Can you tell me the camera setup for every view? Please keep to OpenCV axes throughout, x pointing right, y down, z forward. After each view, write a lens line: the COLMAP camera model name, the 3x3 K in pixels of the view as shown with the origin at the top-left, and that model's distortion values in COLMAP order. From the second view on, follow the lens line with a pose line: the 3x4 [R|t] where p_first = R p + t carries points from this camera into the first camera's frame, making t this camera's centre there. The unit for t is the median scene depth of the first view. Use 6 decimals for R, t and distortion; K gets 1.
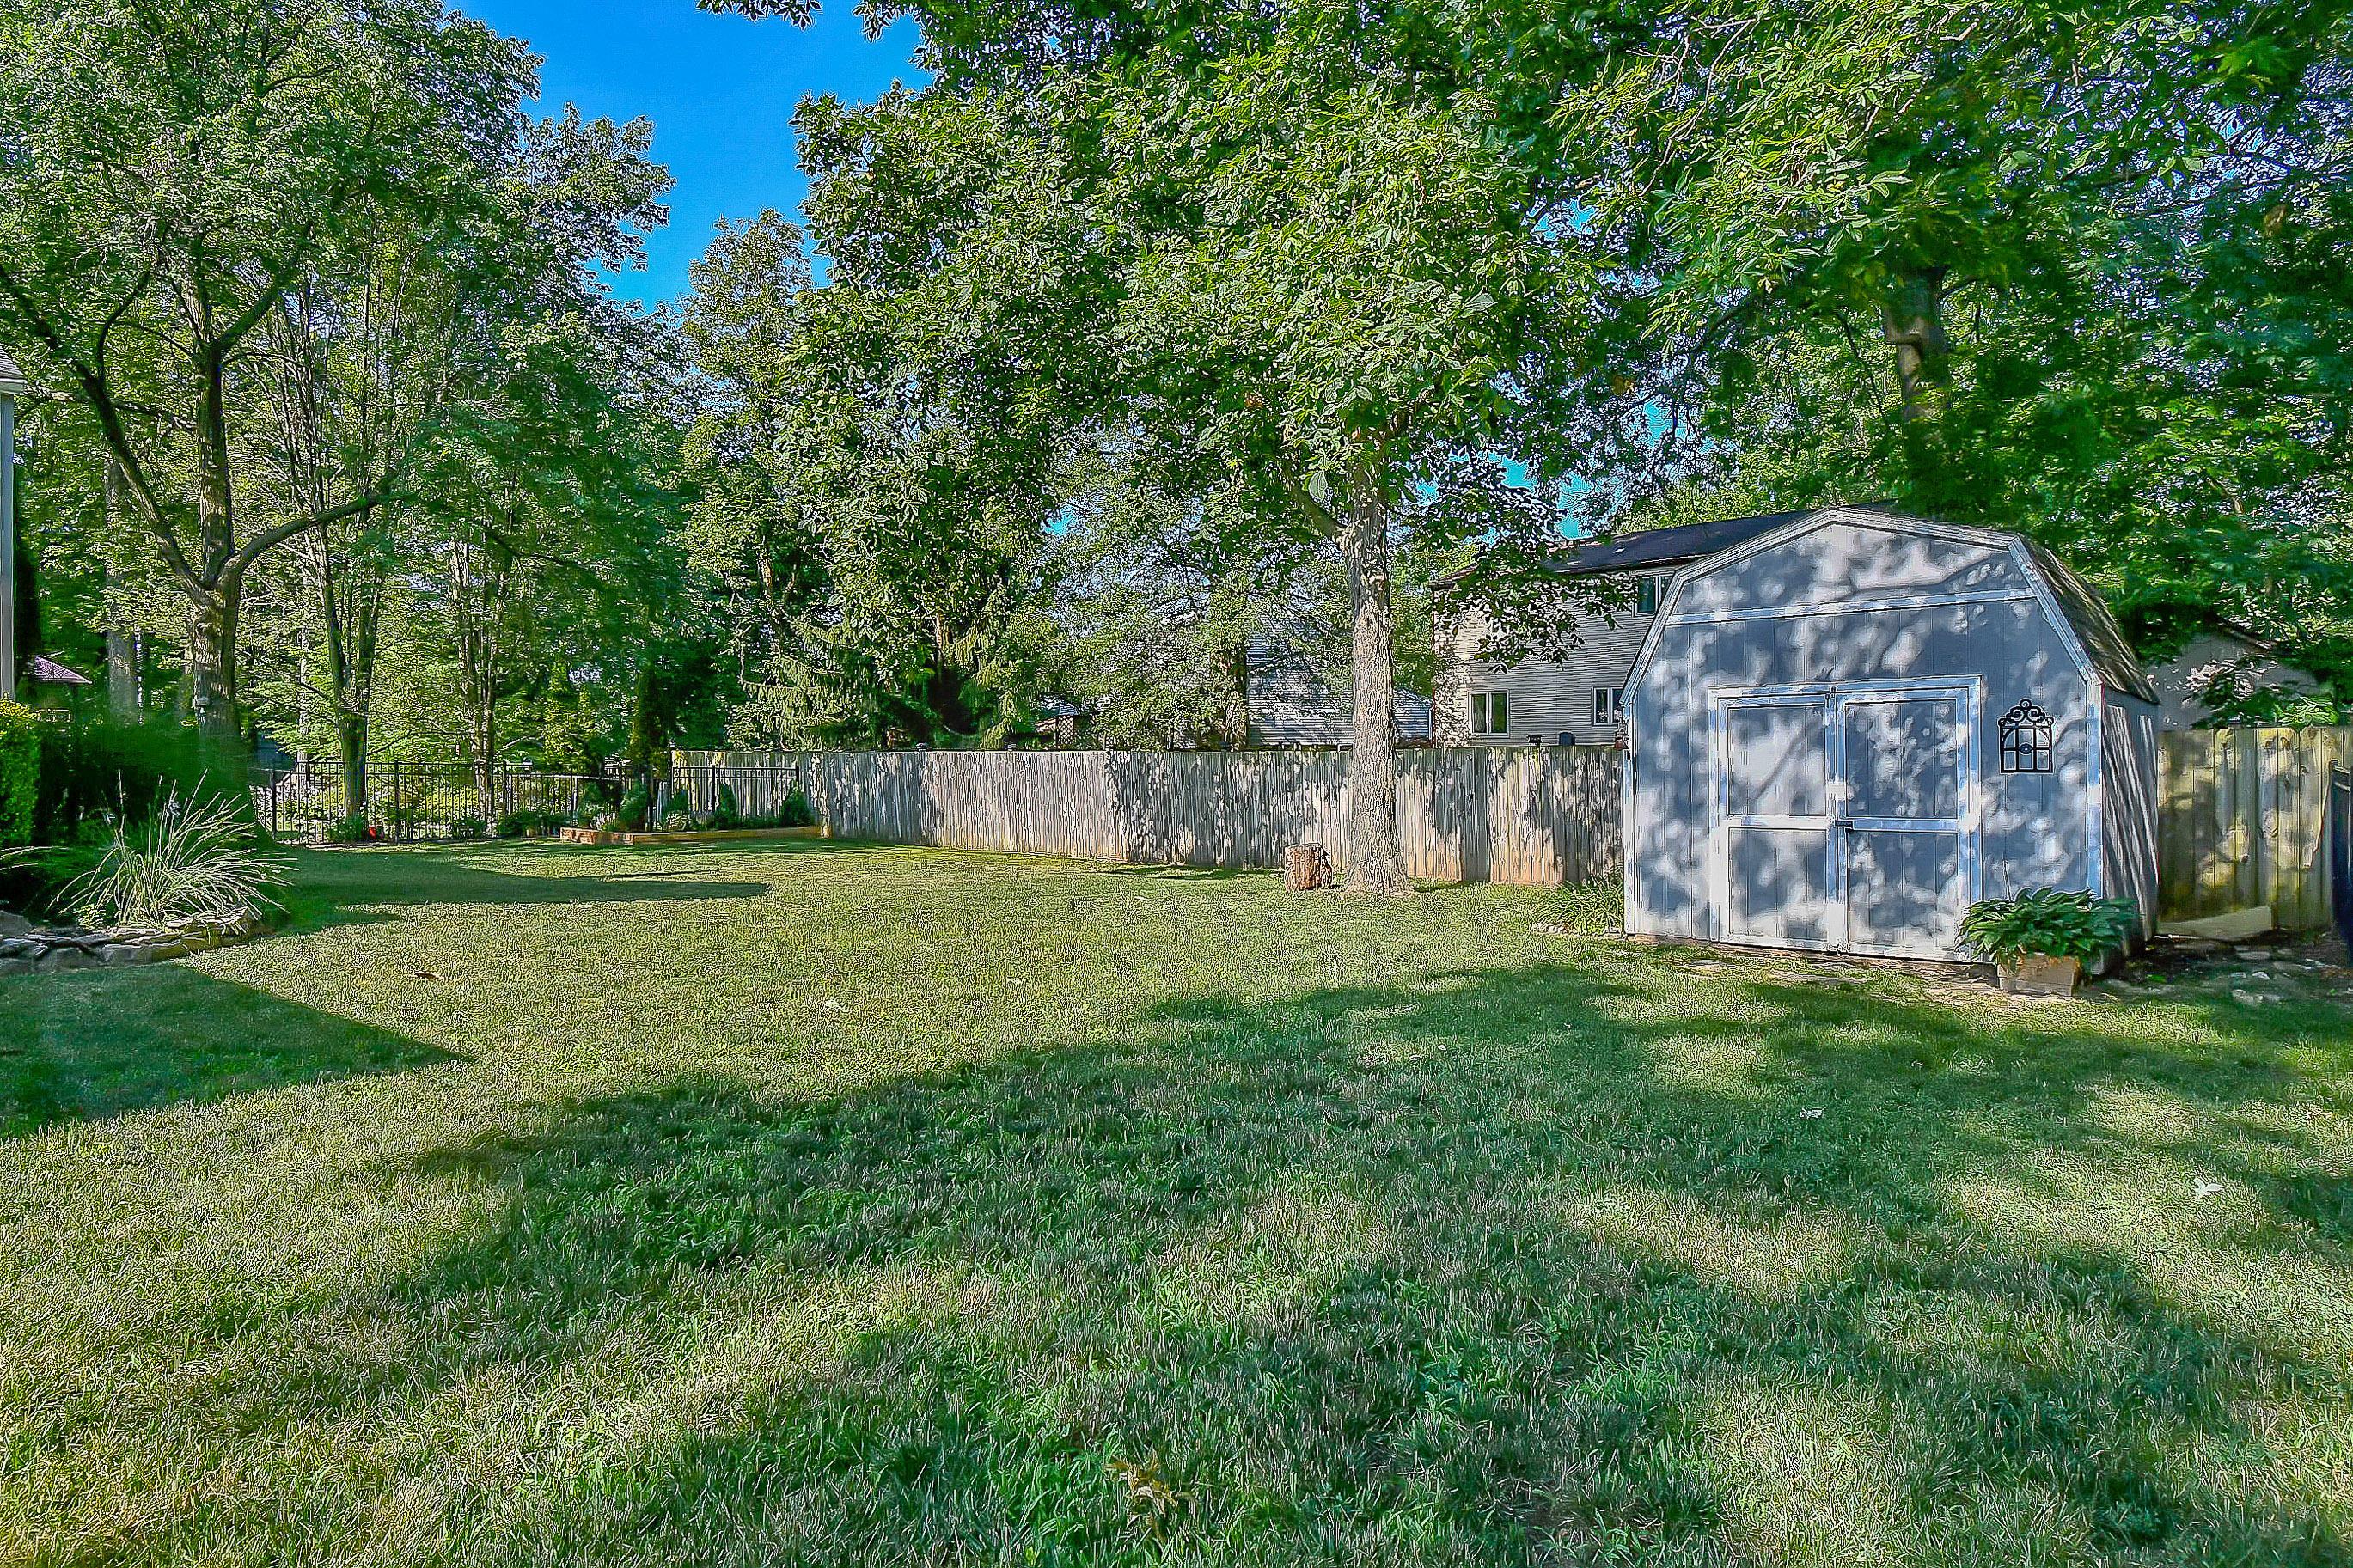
lens RADIAL K [[1288.1, 0, 1176.5], [0, 1288.1, 778.3], [0, 0, 1]] dist [0.000135, 0.000014]
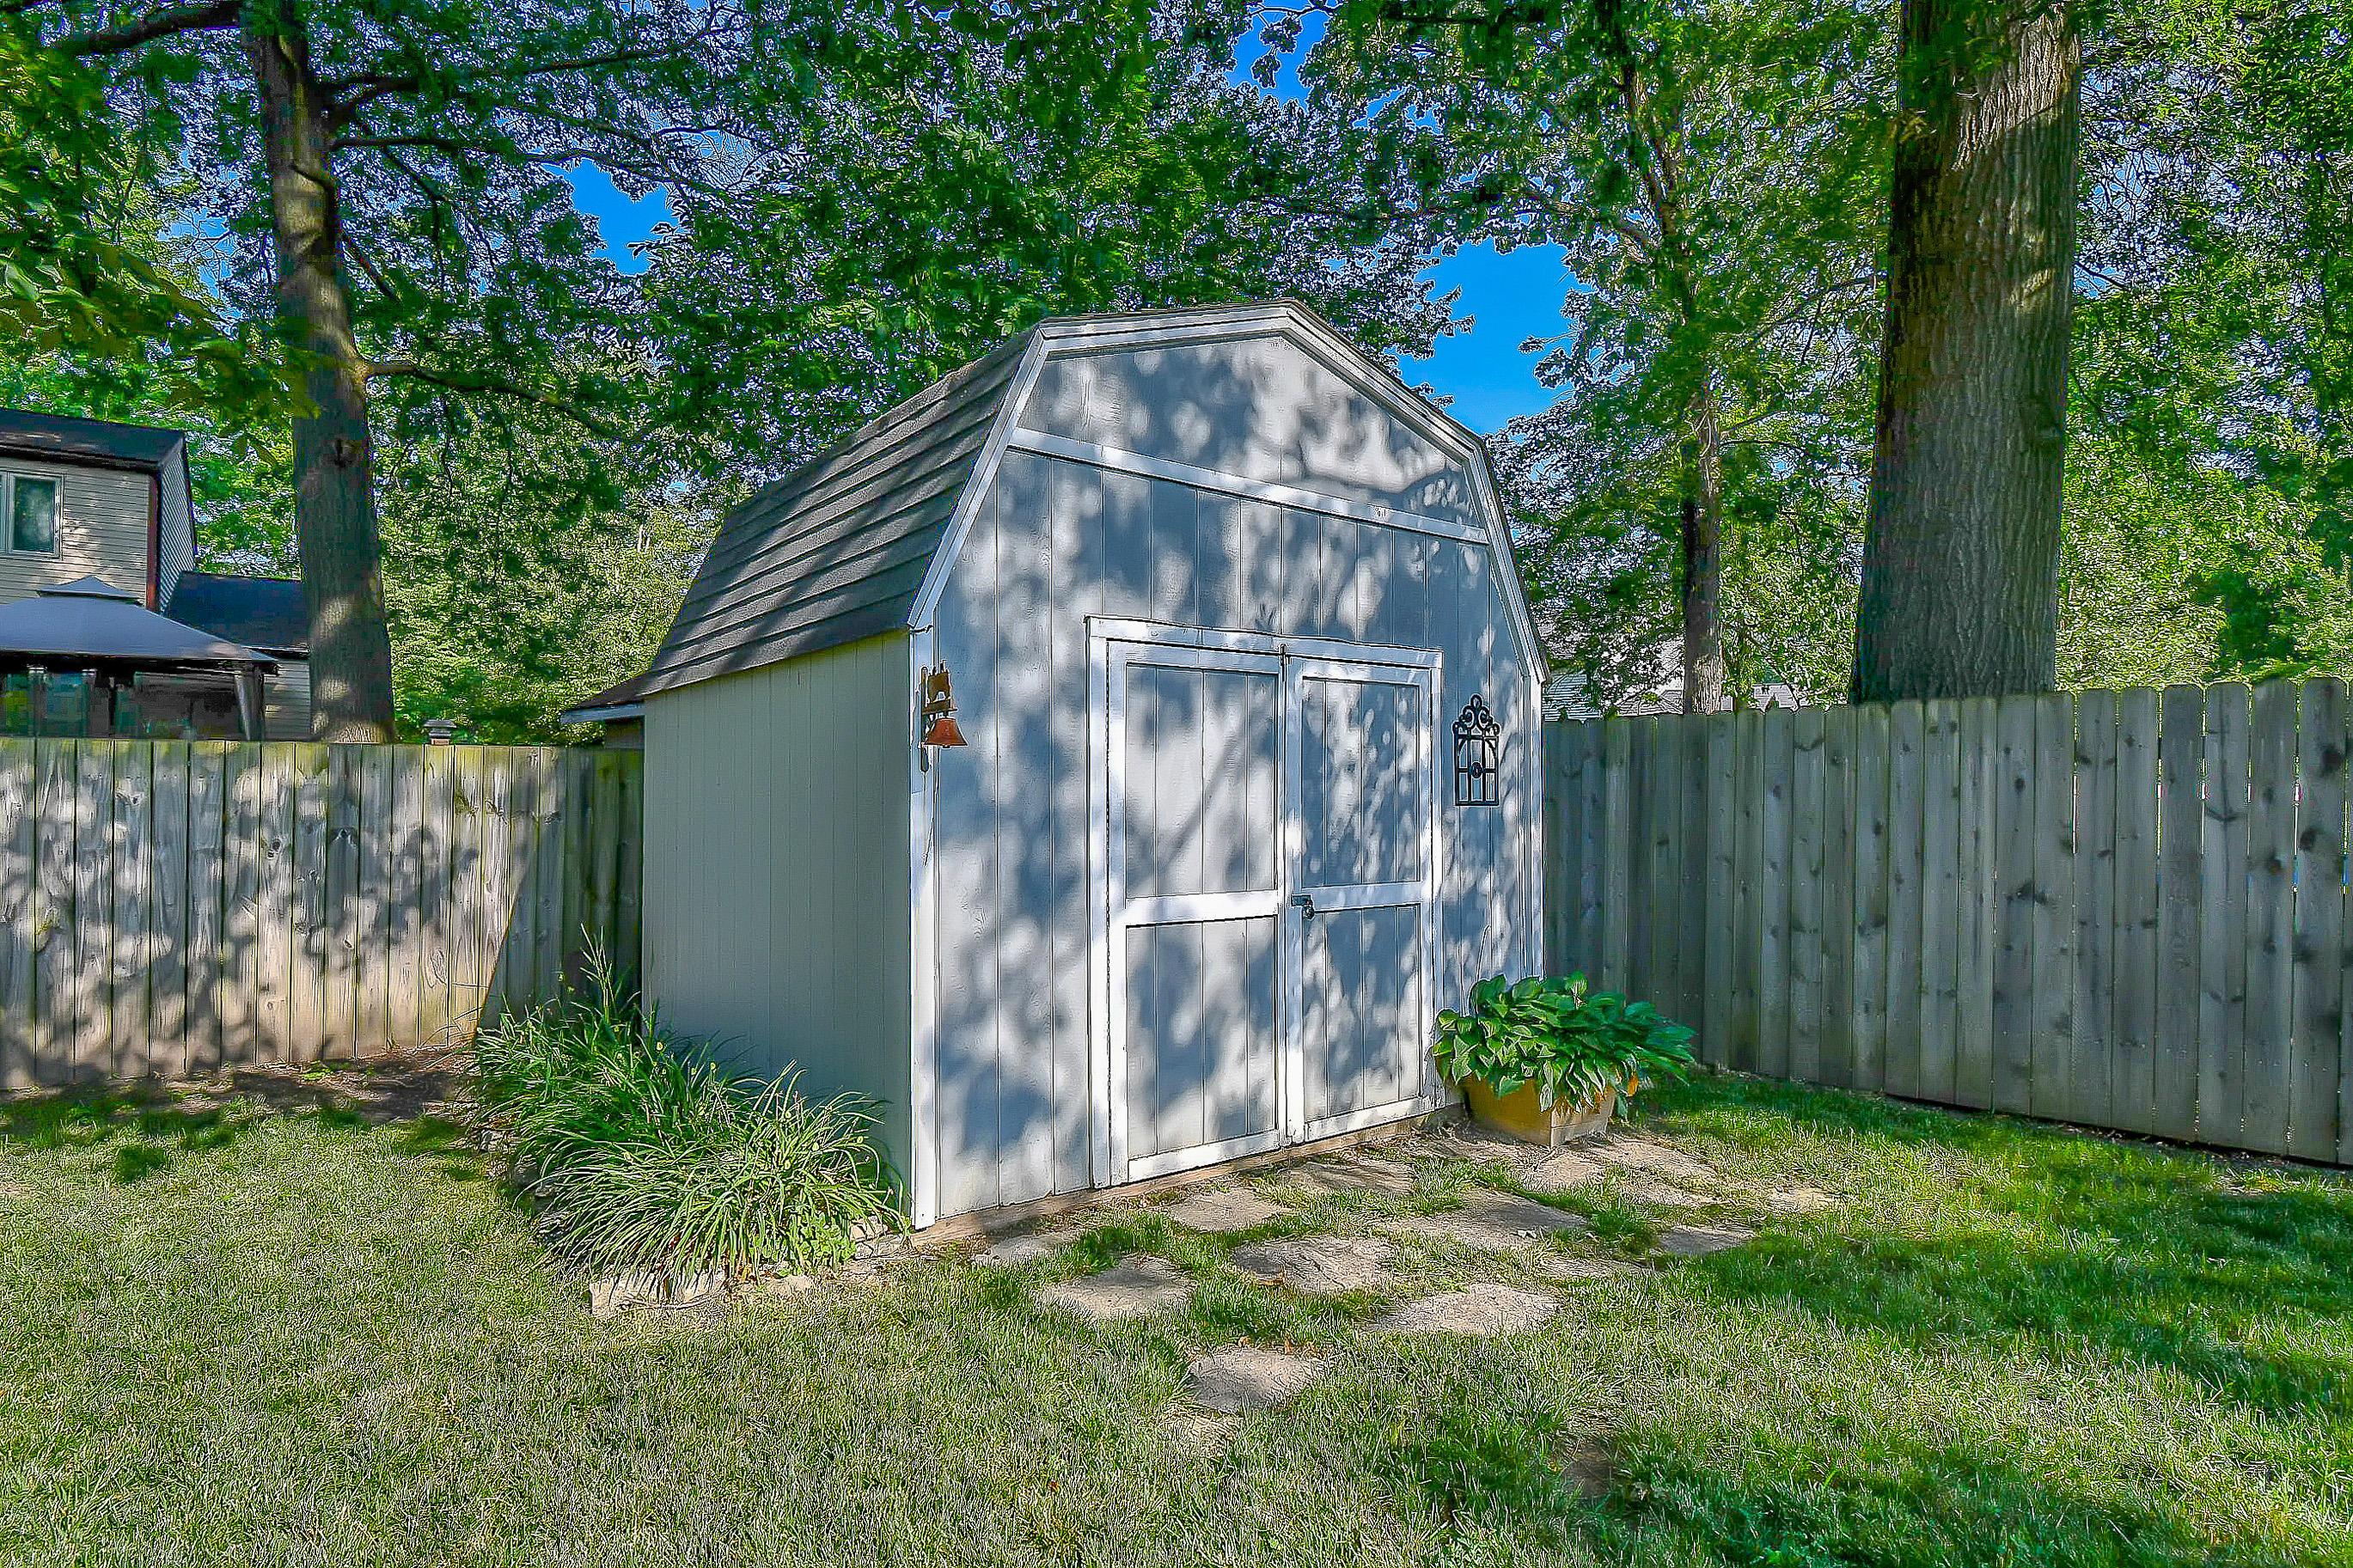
lens RADIAL K [[1210.0, 0, 1176.3], [0, 1210.0, 791.1], [0, 0, 1]] dist [0.004856, 0.000039]
pose [[0.191642, 0.011586, 0.981397, 0.014854], [0.005345, 0.999903, -0.012848, -0.004478], [-0.981450, 0.007708, 0.191562, 0.948752]]
